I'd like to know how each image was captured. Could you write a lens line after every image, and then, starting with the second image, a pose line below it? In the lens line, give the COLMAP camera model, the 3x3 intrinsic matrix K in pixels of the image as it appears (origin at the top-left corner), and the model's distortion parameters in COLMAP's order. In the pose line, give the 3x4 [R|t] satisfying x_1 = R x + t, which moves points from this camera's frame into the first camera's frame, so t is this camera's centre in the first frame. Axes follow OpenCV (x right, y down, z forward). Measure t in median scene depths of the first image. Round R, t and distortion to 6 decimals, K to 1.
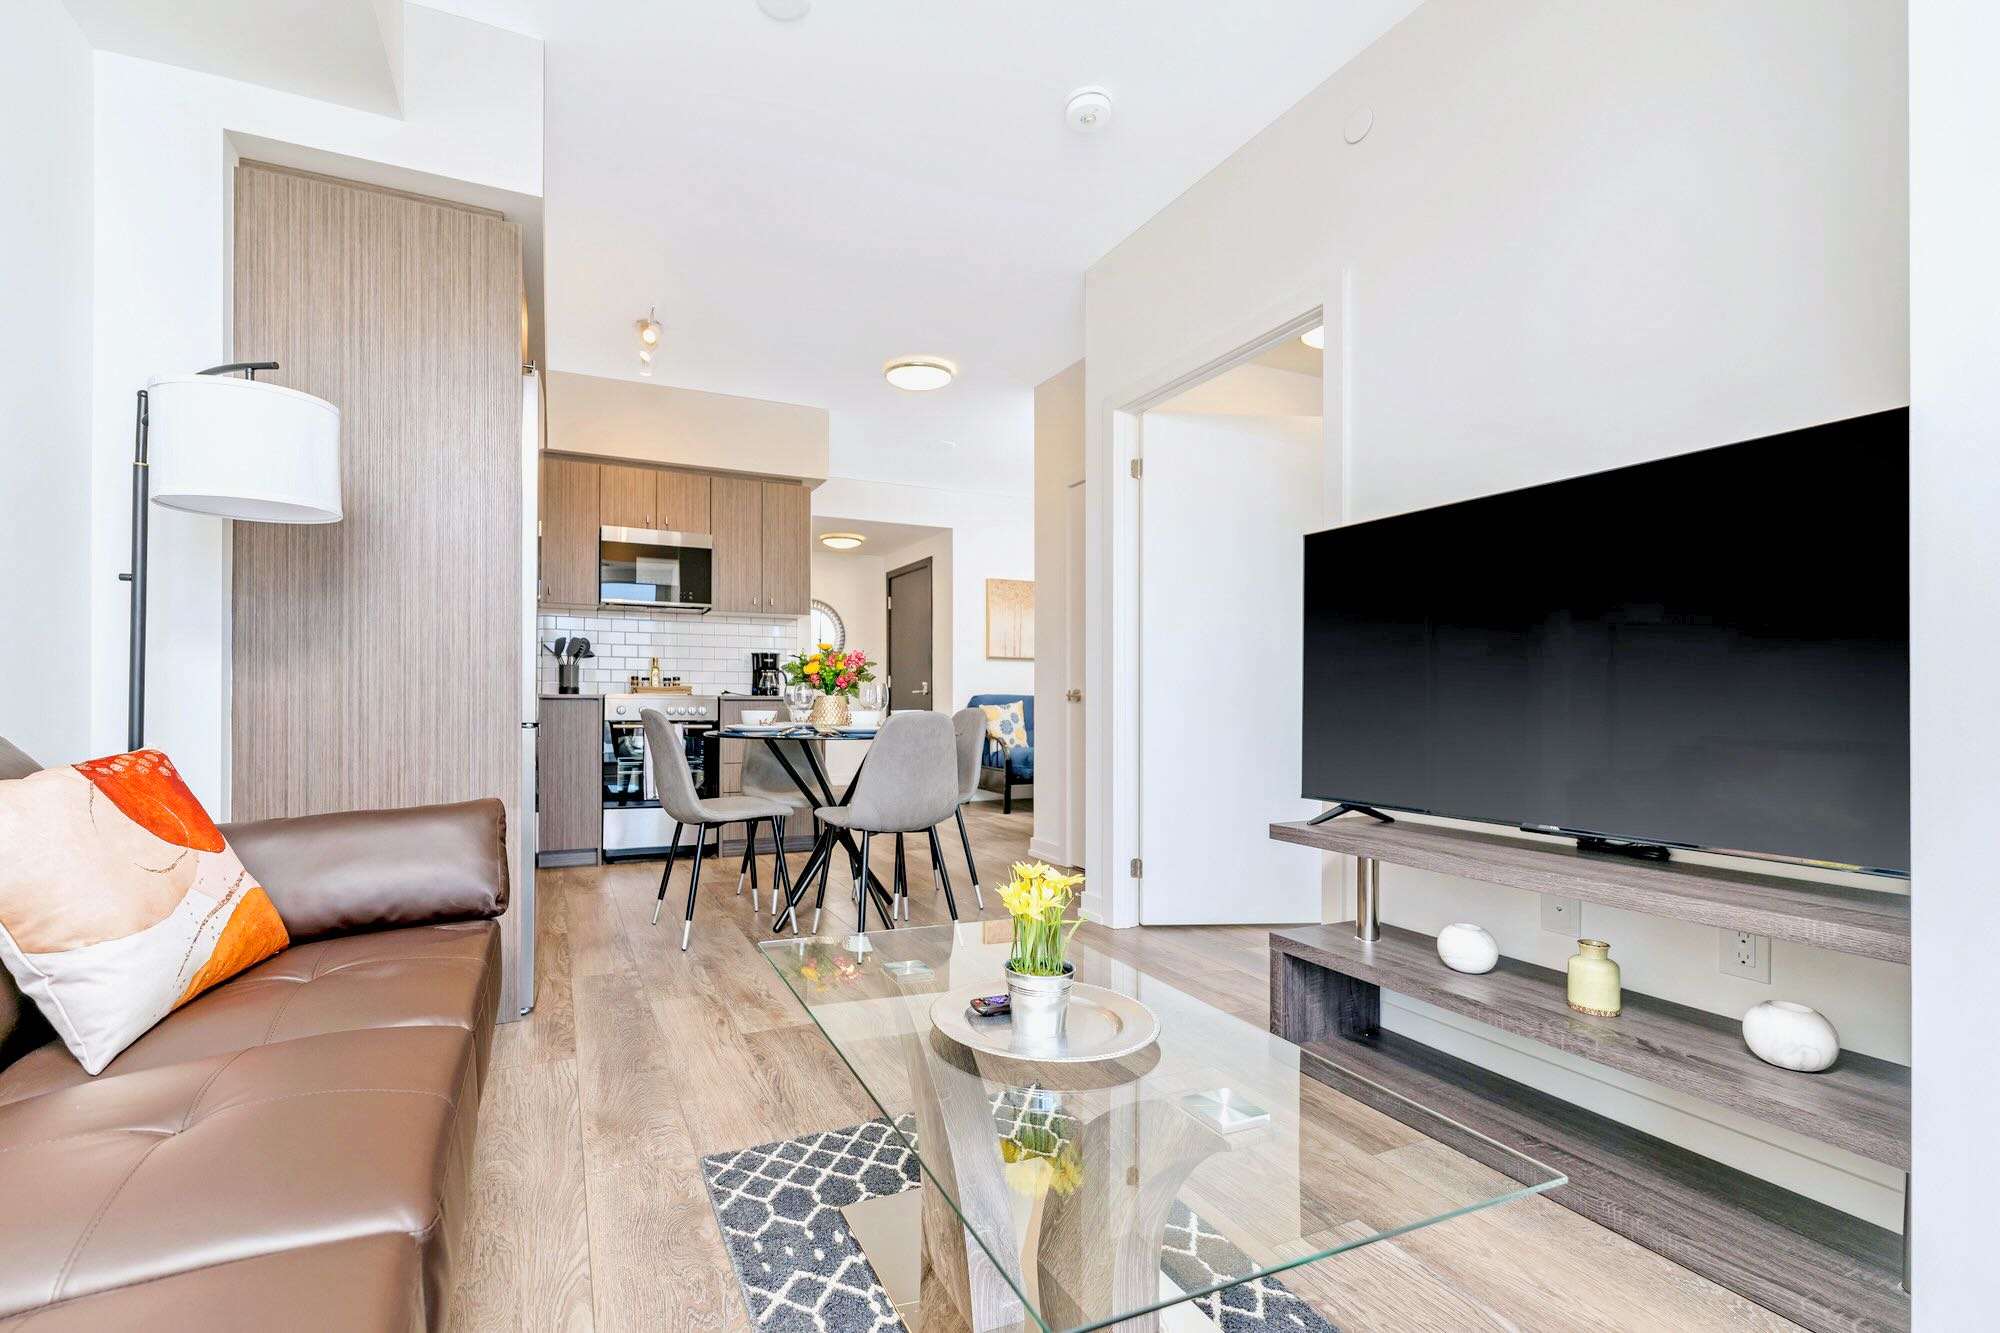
lens RADIAL K [[824.0, 0, 943.6], [0, 824.0, 699.9], [0, 0, 1]] dist [-0.000007, -0.000148]
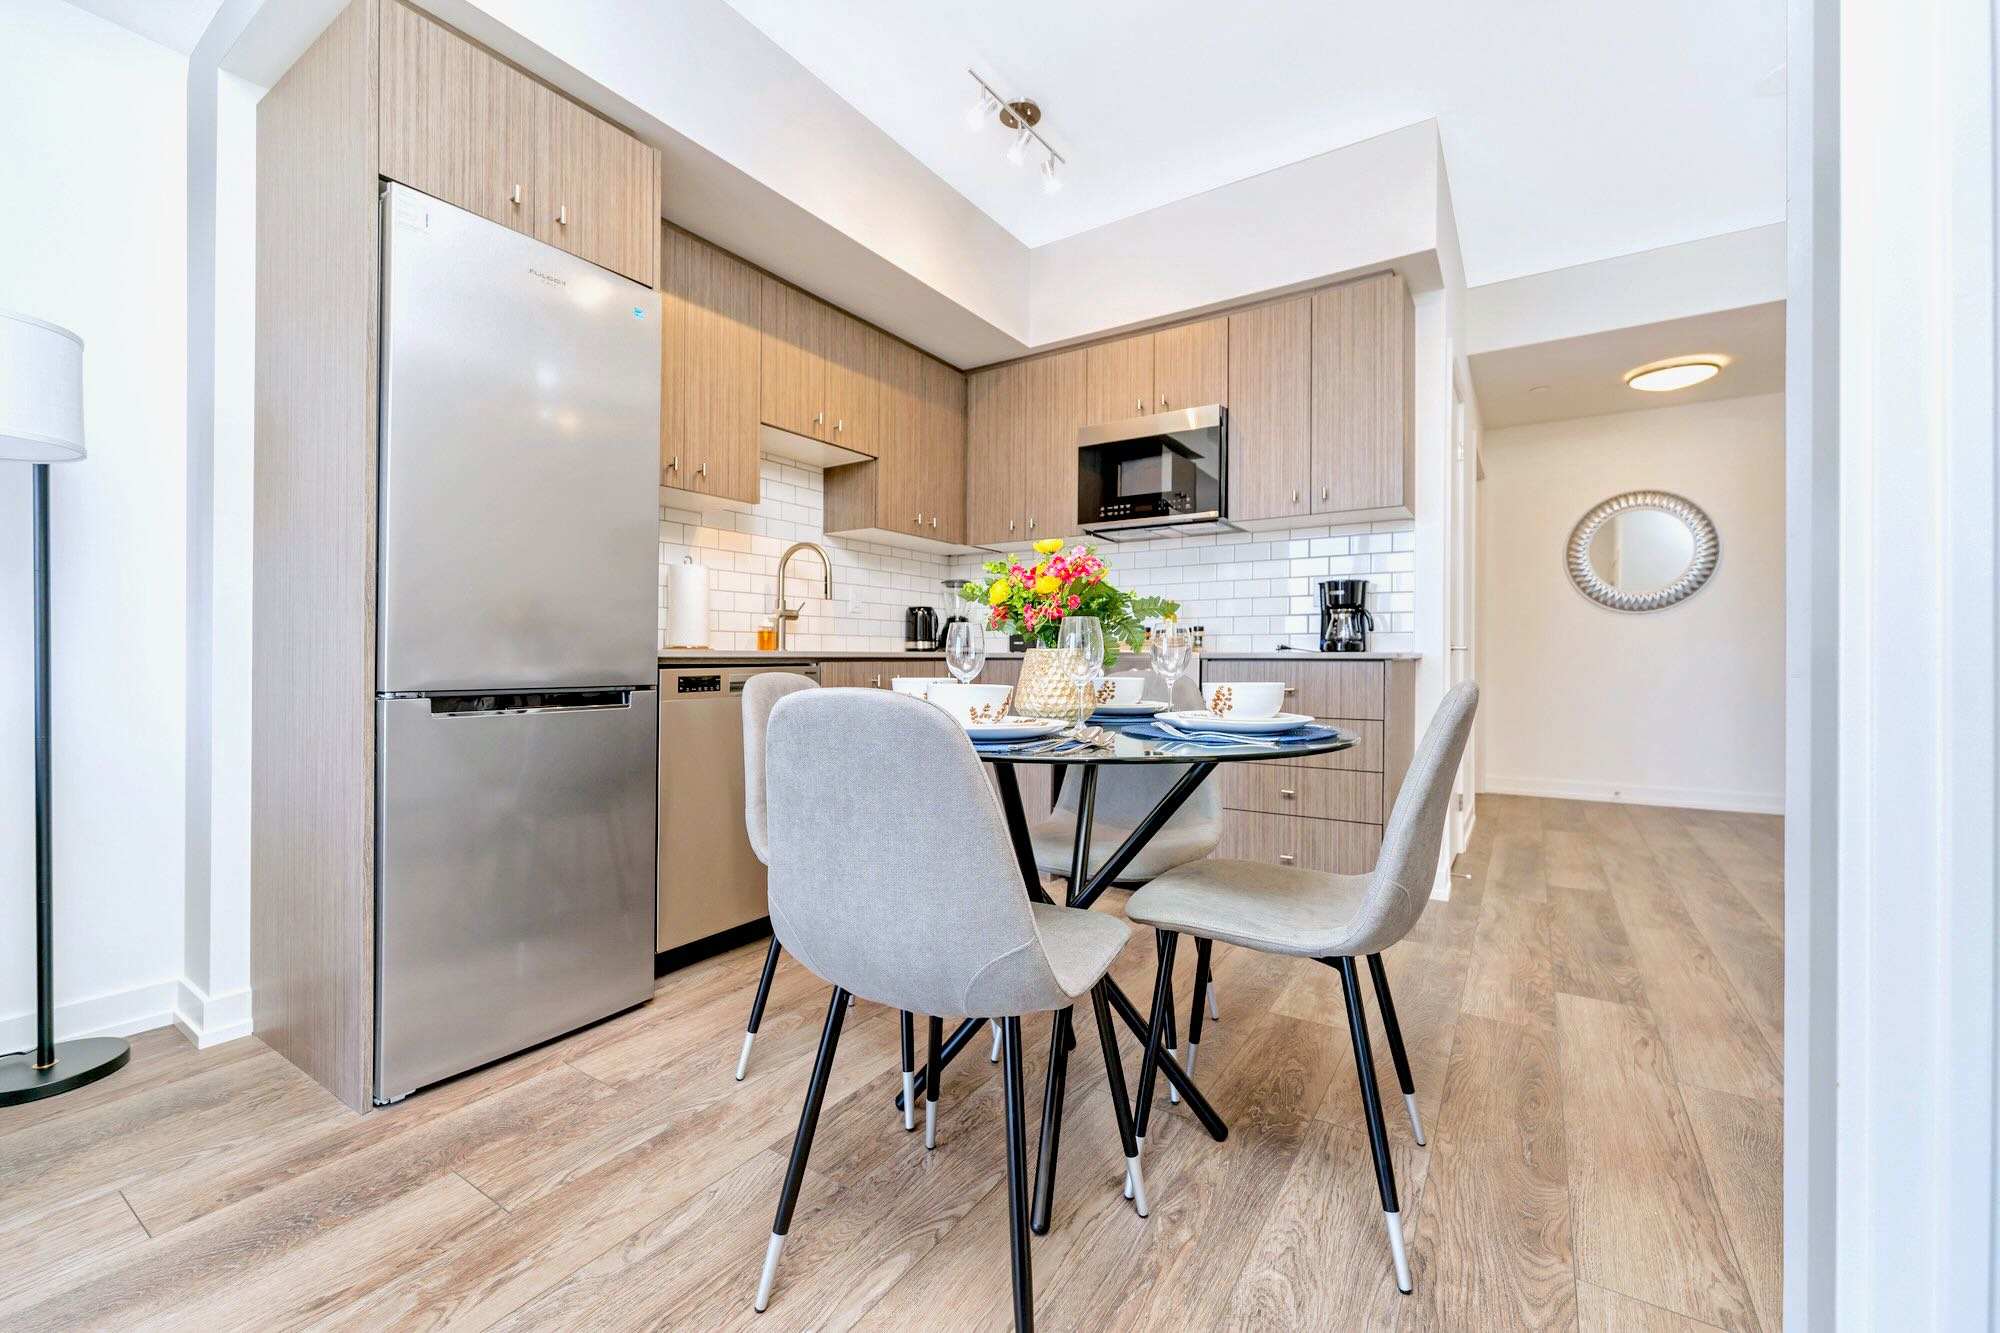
lens RADIAL K [[824.0, 0, 992.7], [0, 824.0, 664.4], [0, 0, 1]] dist [-0.000007, -0.000148]
pose [[0.524364, 0.006085, -0.851473, 0.172873], [0.003774, 0.999948, 0.009471, -0.003147], [0.851486, -0.008180, 0.524313, 0.495762]]
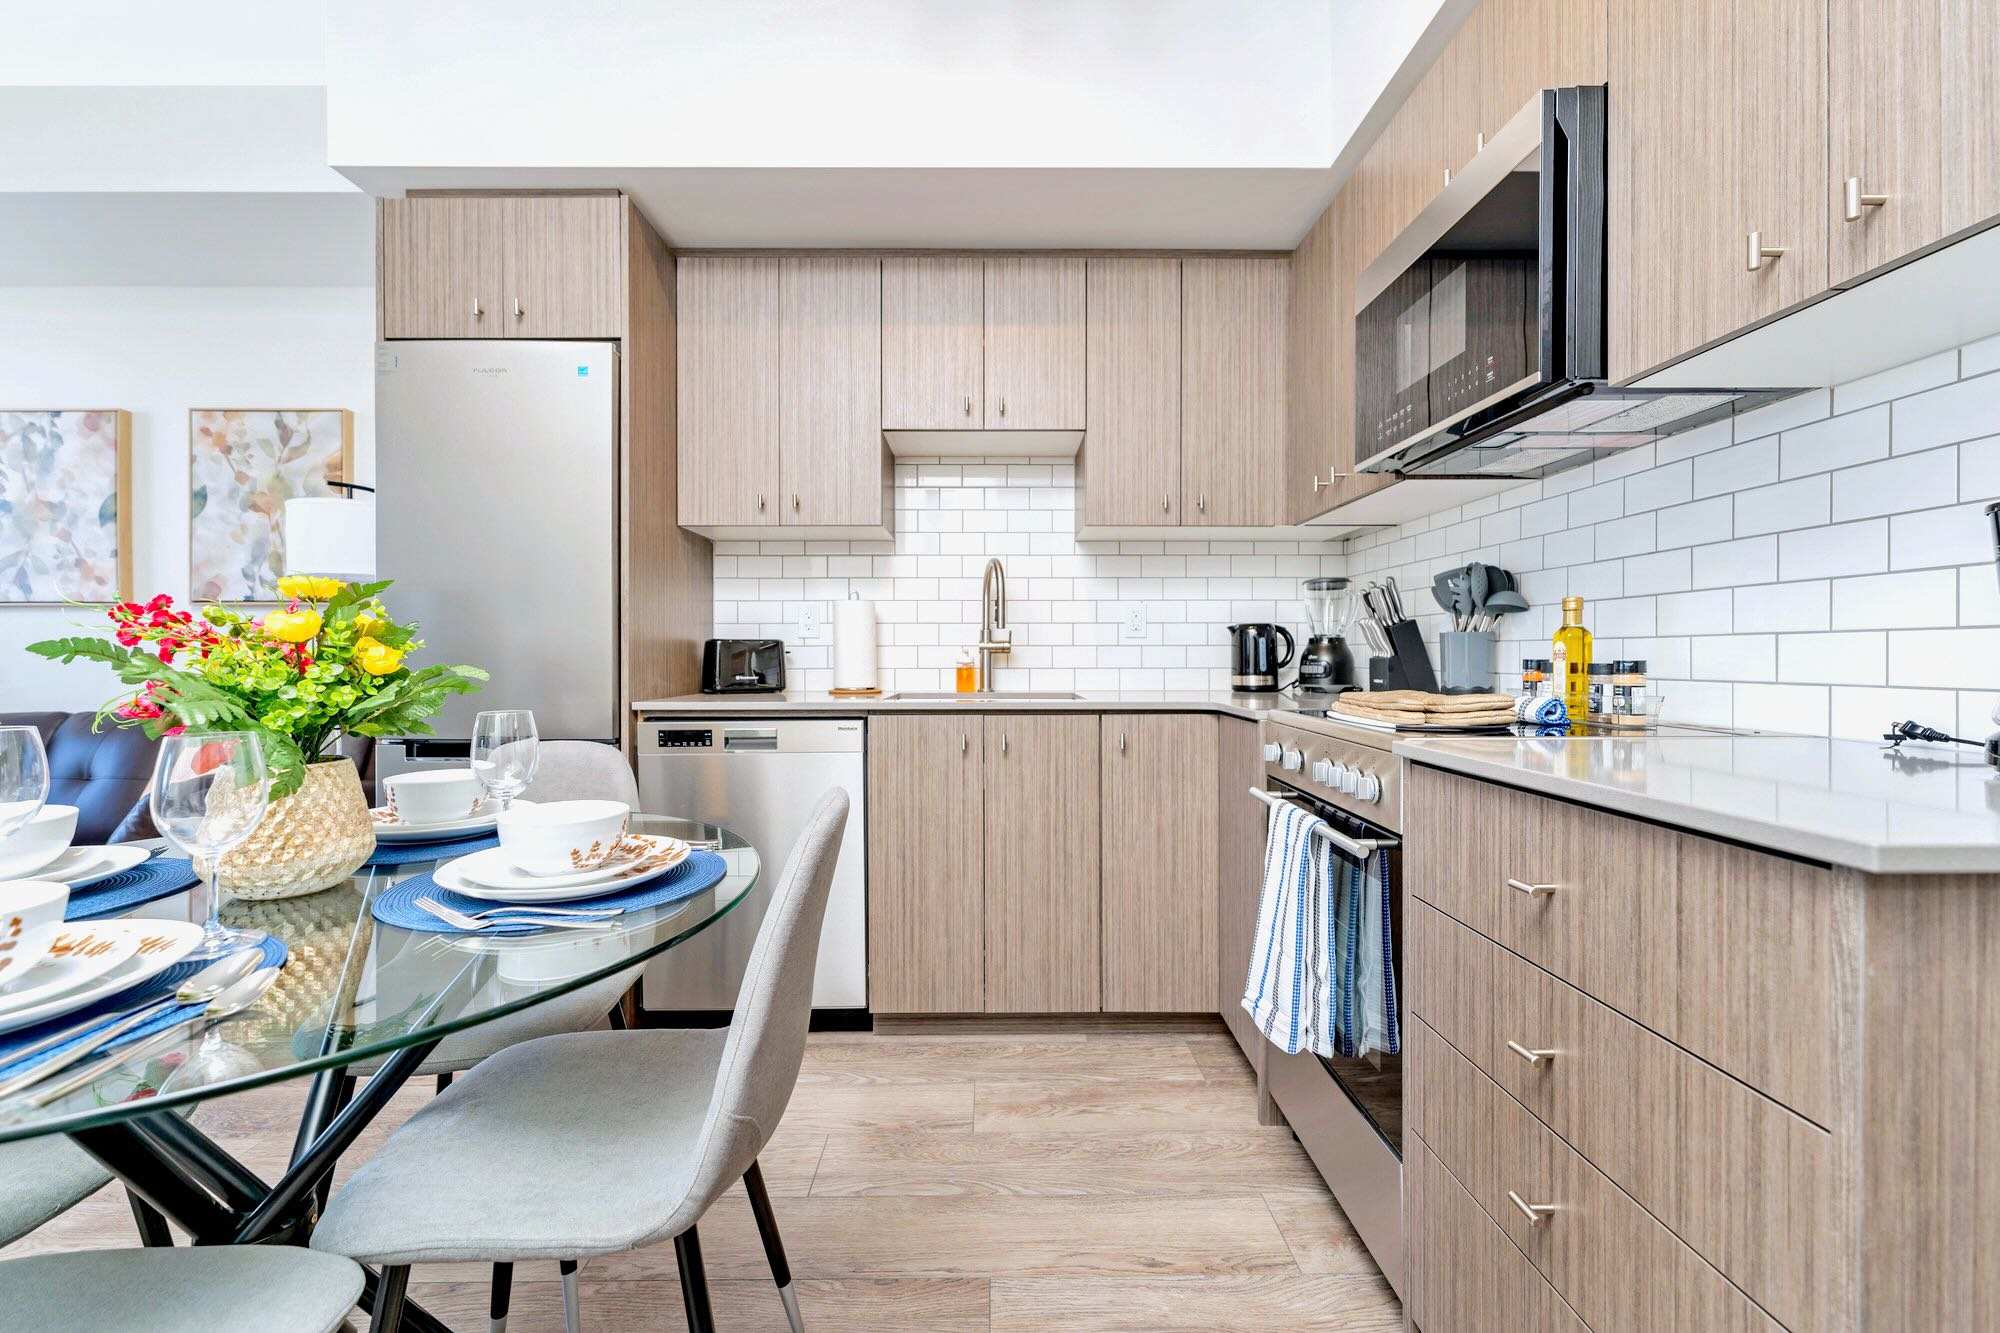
lens RADIAL K [[824.0, 0, 997.1], [0, 824.0, 661.6], [0, 0, 1]] dist [-0.000007, -0.000148]
pose [[-0.423627, 0.003200, -0.905831, 0.014464], [0.004401, 0.999989, 0.001474, -0.028776], [0.905826, -0.003362, -0.423636, 0.932758]]
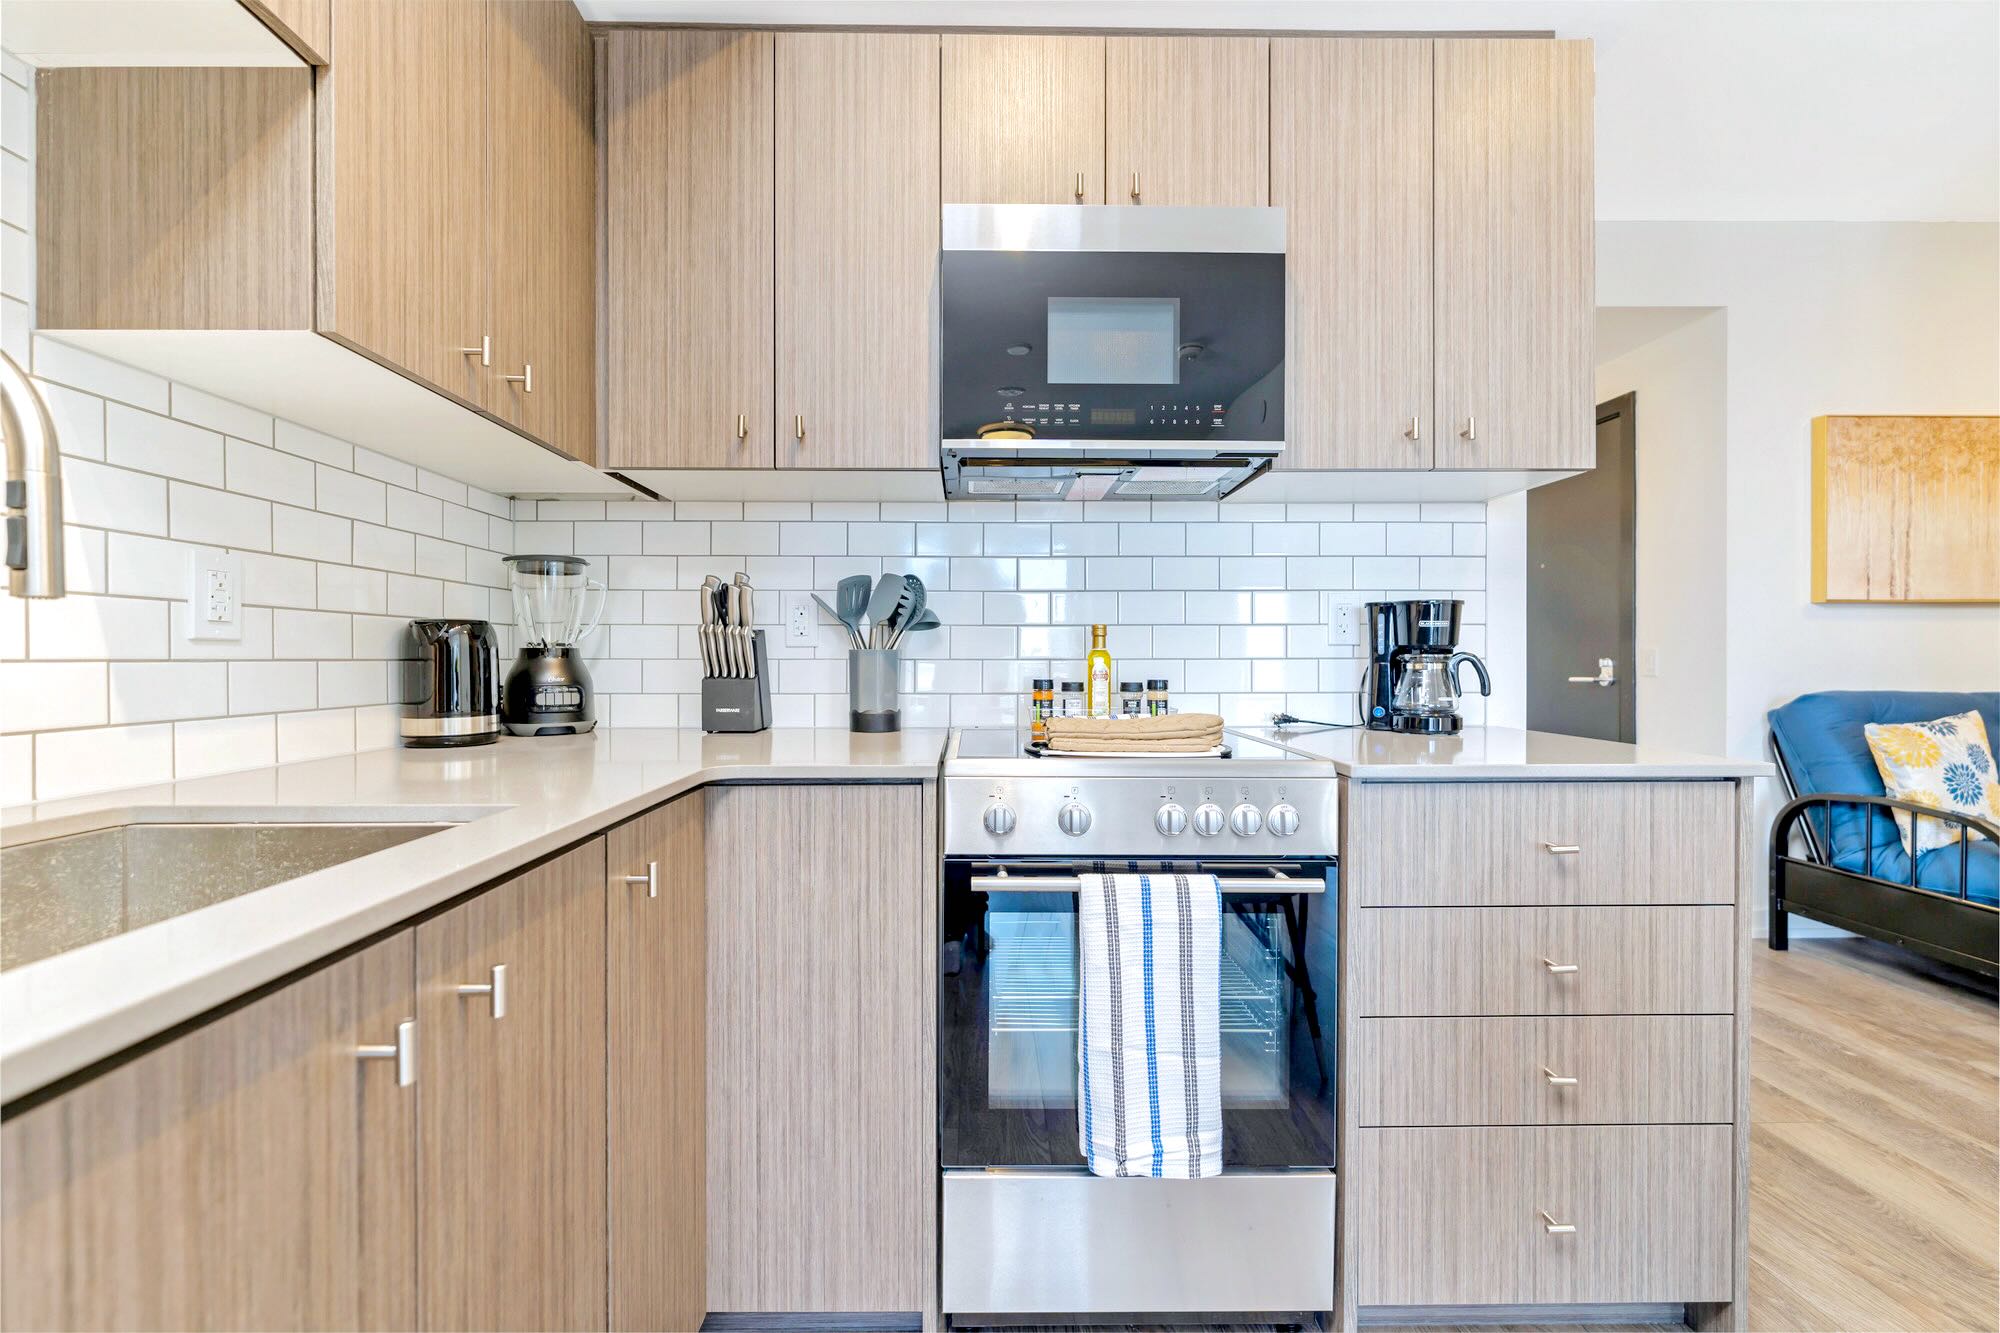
lens RADIAL K [[824.0, 0, 994.1], [0, 824.0, 668.6], [0, 0, 1]] dist [-0.000007, -0.000148]
pose [[0.913164, -0.000084, -0.407593, -0.249101], [0.005556, 0.999910, 0.012242, -0.037306], [0.407555, -0.013443, 0.913082, 0.666117]]
